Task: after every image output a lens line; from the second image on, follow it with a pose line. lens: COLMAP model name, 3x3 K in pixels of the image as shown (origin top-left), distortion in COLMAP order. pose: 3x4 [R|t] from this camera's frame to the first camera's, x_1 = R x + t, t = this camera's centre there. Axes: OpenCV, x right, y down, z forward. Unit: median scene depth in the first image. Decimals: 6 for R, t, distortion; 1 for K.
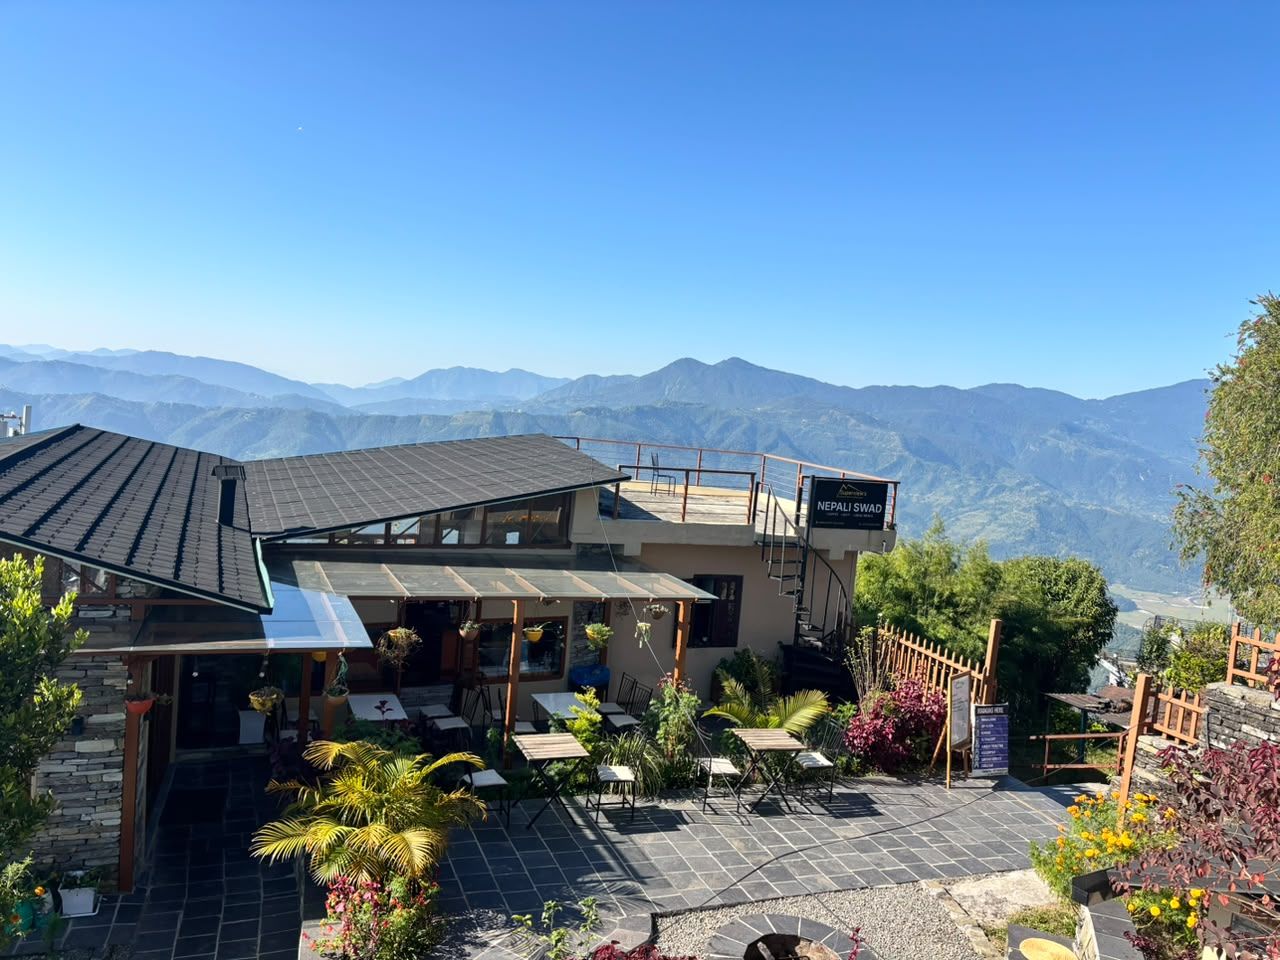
lens RADIAL K [[989.7, 0, 635.6], [0, 989.7, 478.1], [0, 0, 1]] dist [0.067095, -0.011999]
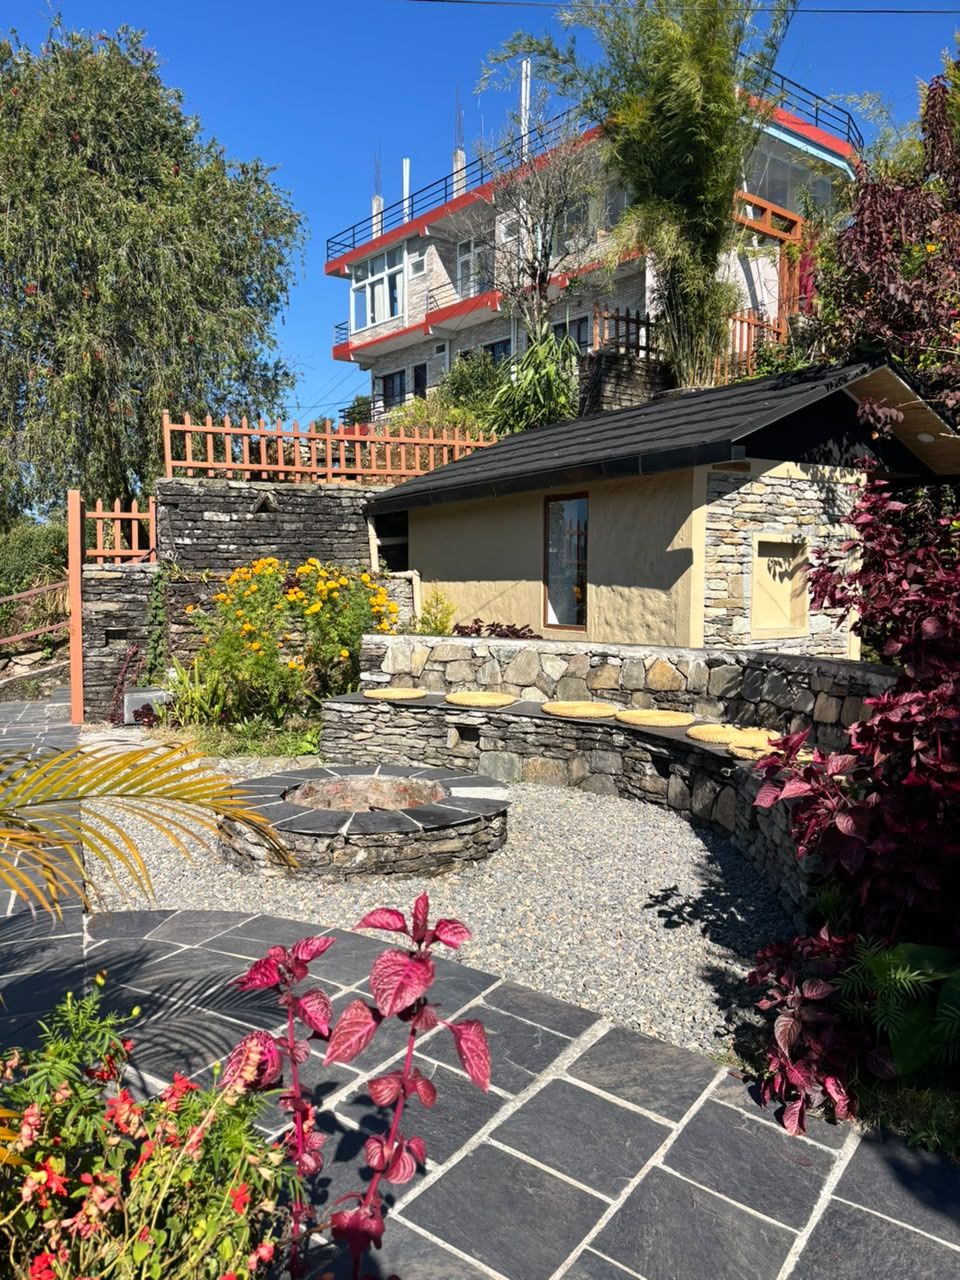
lens RADIAL K [[989.7, 0, 476.9], [0, 989.7, 638.0], [0, 0, 1]] dist [0.067095, -0.011999]
pose [[-0.023273, -0.136373, 0.990384, -0.314964], [0.084165, 0.986868, 0.137867, 0.227376], [-0.996180, 0.086565, -0.011489, 0.691704]]
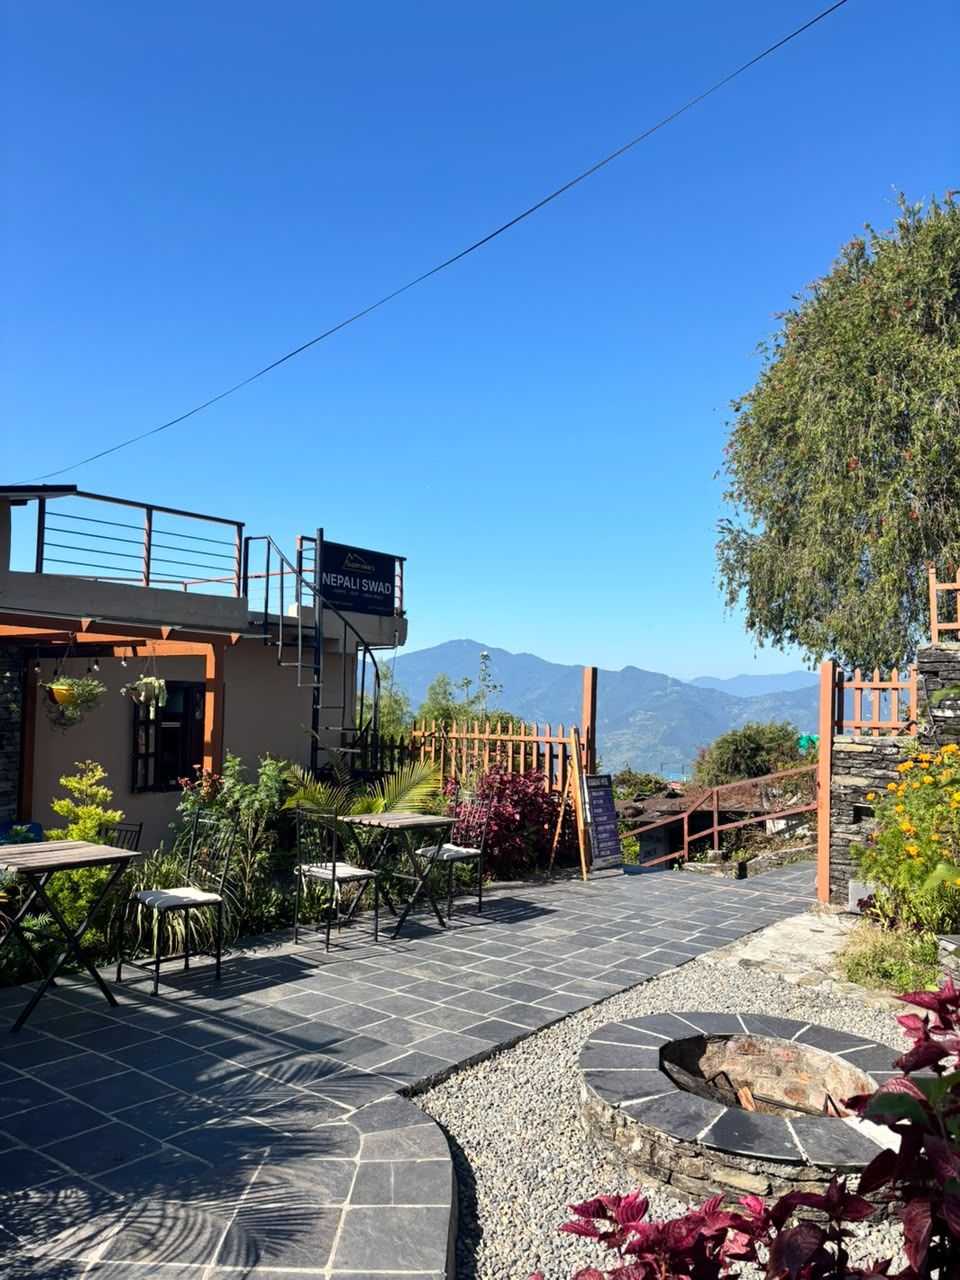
lens RADIAL K [[989.7, 0, 481.1], [0, 989.7, 647.2], [0, 0, 1]] dist [0.067095, -0.011999]
pose [[0.858088, -0.042318, 0.511756, -0.141579], [0.096253, 0.992189, -0.079346, 0.219093], [-0.504401, 0.117344, 0.855459, 0.452676]]
